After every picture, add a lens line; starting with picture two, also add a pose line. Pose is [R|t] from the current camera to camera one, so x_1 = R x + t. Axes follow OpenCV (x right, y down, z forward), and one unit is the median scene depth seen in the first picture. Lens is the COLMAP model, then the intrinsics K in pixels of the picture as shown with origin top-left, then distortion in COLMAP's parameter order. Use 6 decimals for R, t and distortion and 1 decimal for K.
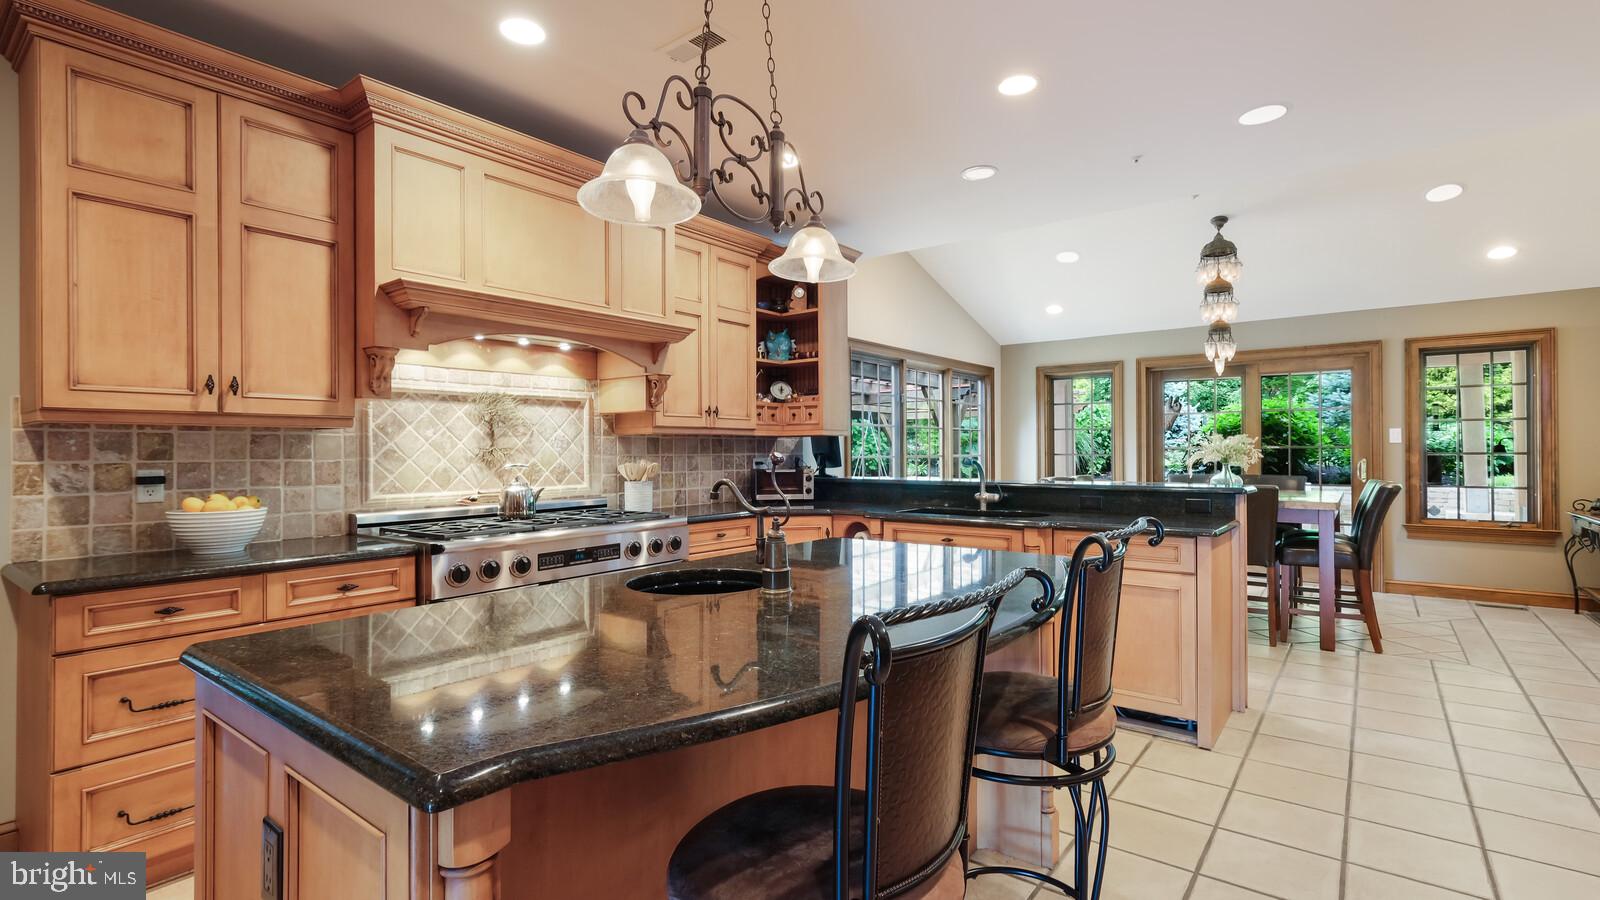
lens RADIAL K [[727.3, 0, 806.0], [0, 727.3, 451.9], [0, 0, 1]] dist [0.008505, 0.000175]
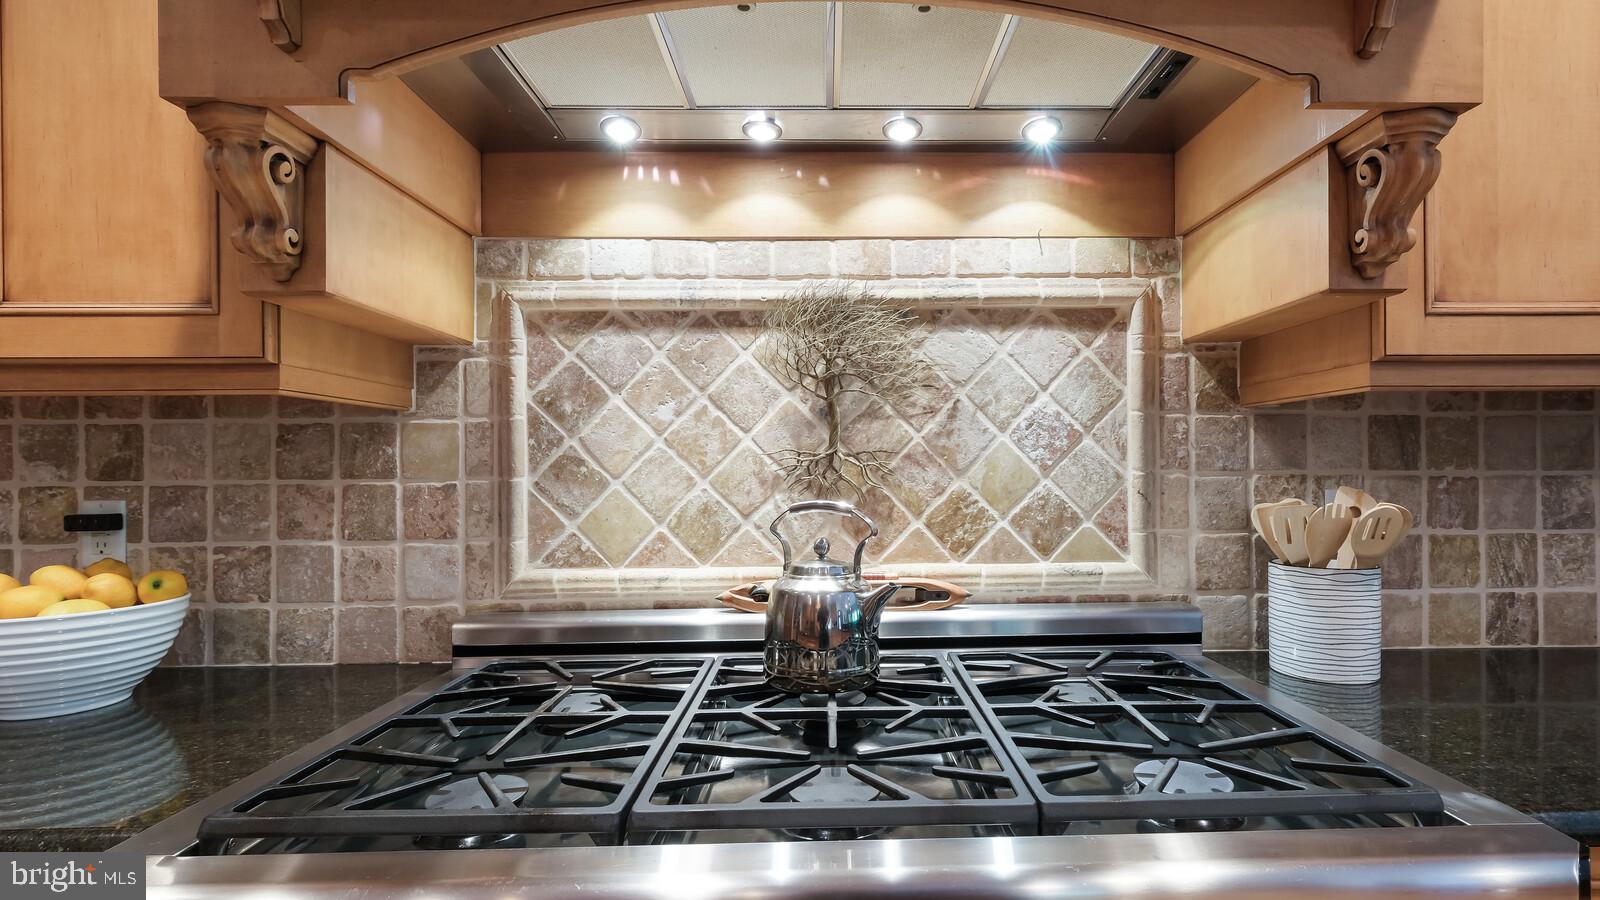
lens RADIAL K [[809.5, 0, 808.8], [0, 809.5, 459.5], [0, 0, 1]] dist [0.004889, 0.000184]
pose [[0.642334, -0.003450, -0.766417, -0.144589], [0.001996, 0.999994, -0.002828, -0.000084], [0.766422, 0.000286, 0.642337, 0.801543]]
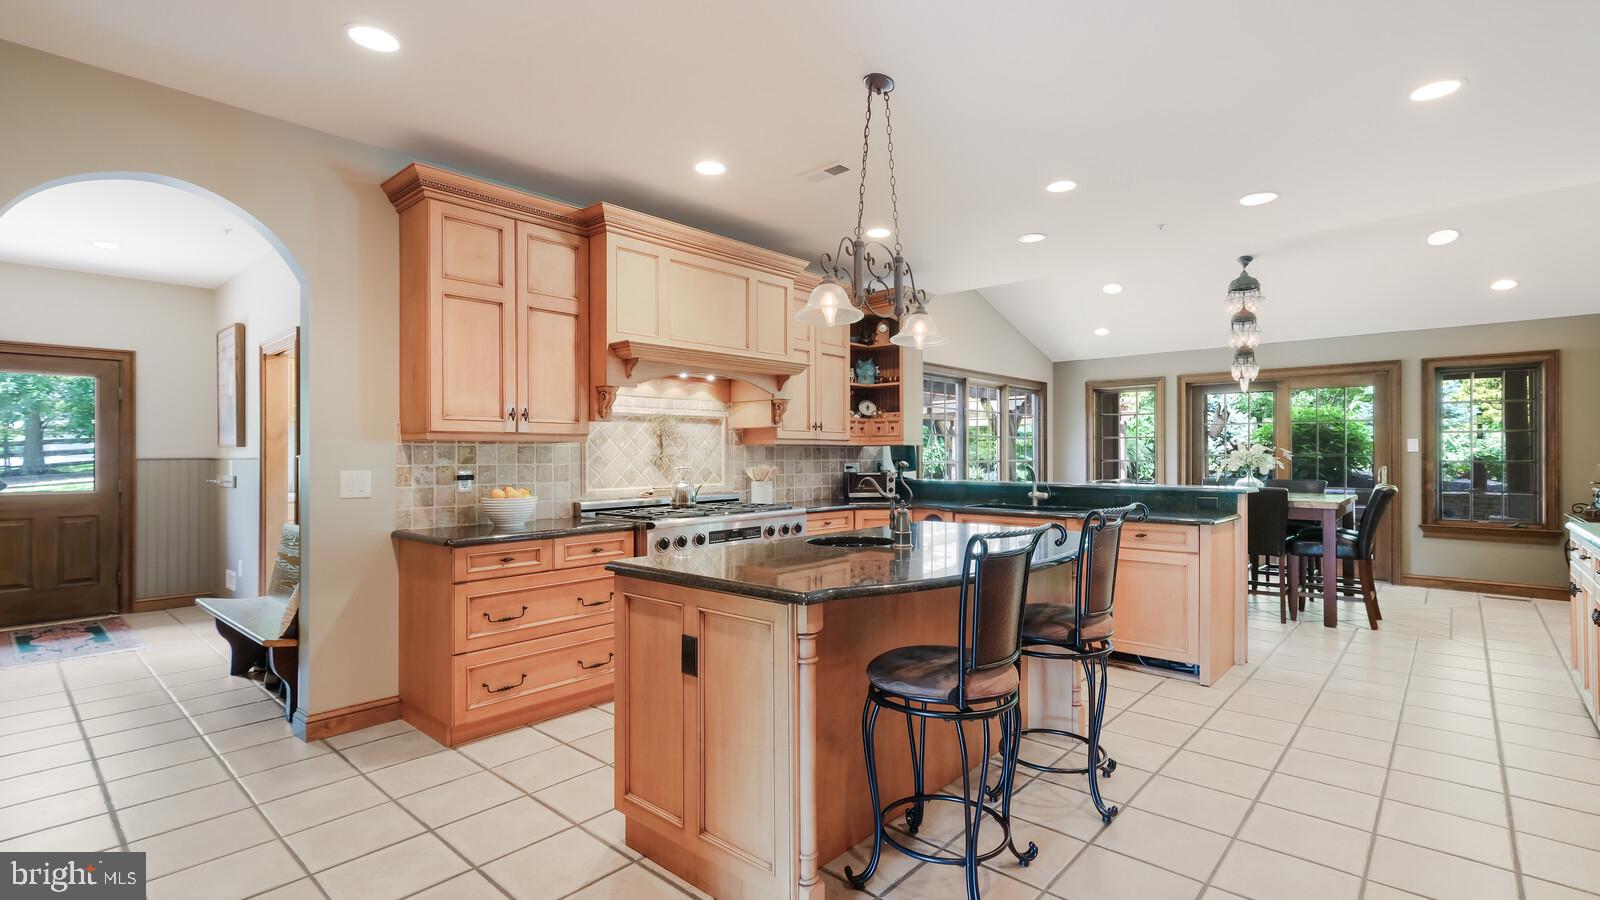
lens RADIAL K [[727.3, 0, 812.3], [0, 727.3, 454.2], [0, 0, 1]] dist [0.008505, 0.000175]
pose [[0.997916, 0.003076, -0.064458, -0.073852], [-0.003202, 0.999993, -0.001858, -0.006250], [0.064451, 0.002061, 0.997919, -0.344748]]
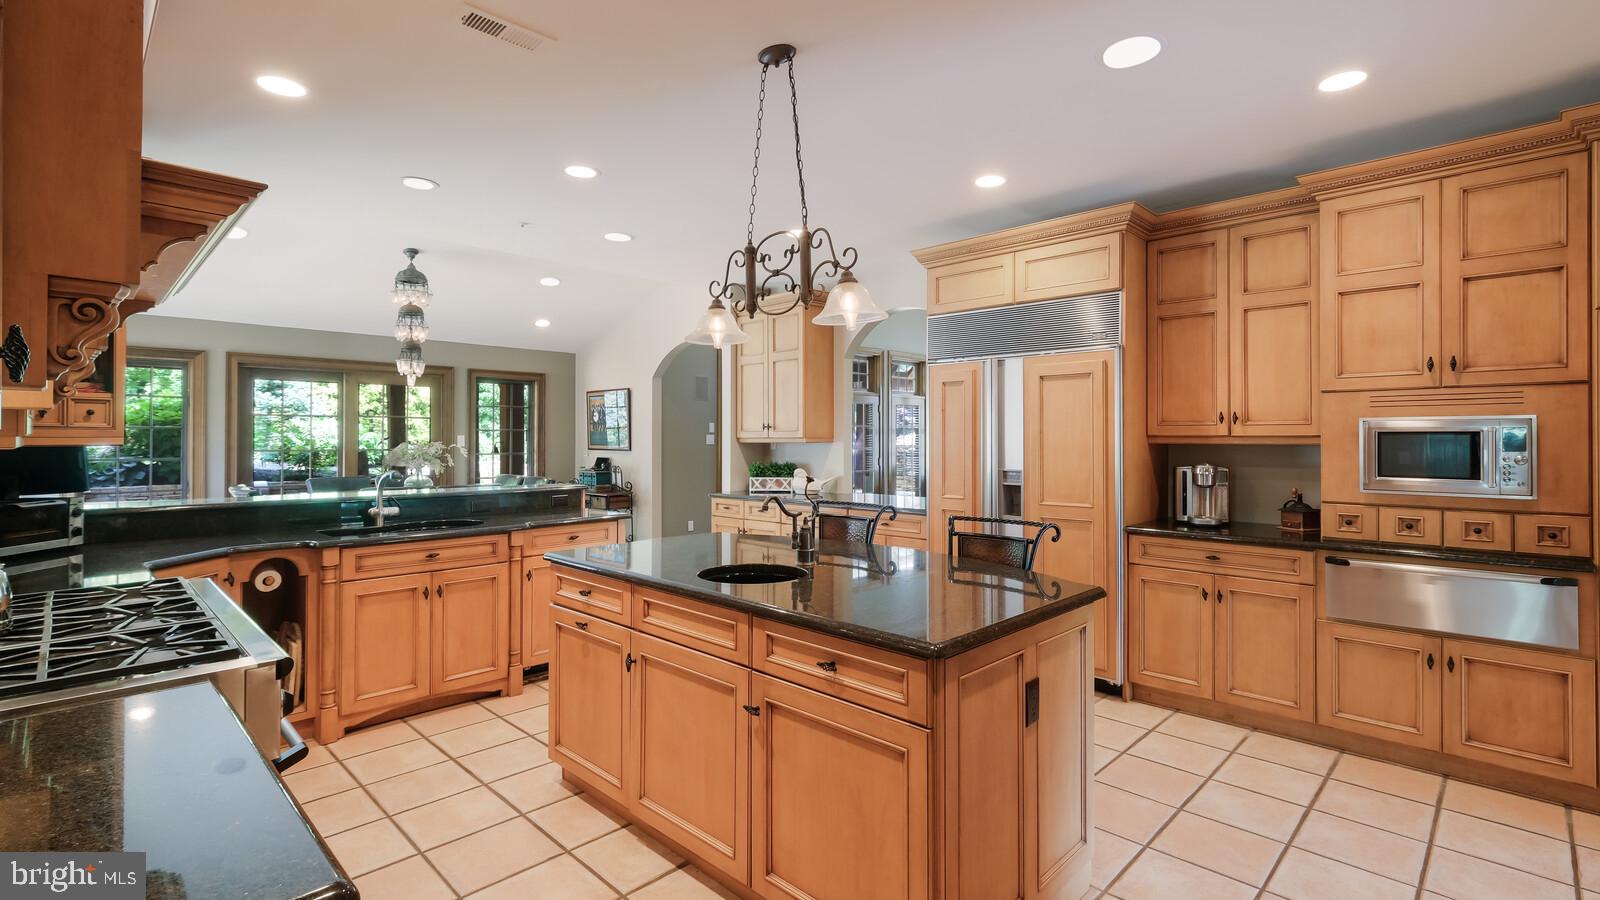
lens RADIAL K [[727.3, 0, 831.6], [0, 727.3, 435.8], [0, 0, 1]] dist [0.008505, 0.000175]
pose [[0.105447, 0.011122, 0.994363, -0.828168], [0.001706, 0.999934, -0.011365, -0.032421], [-0.994423, 0.002895, 0.105421, 0.413832]]
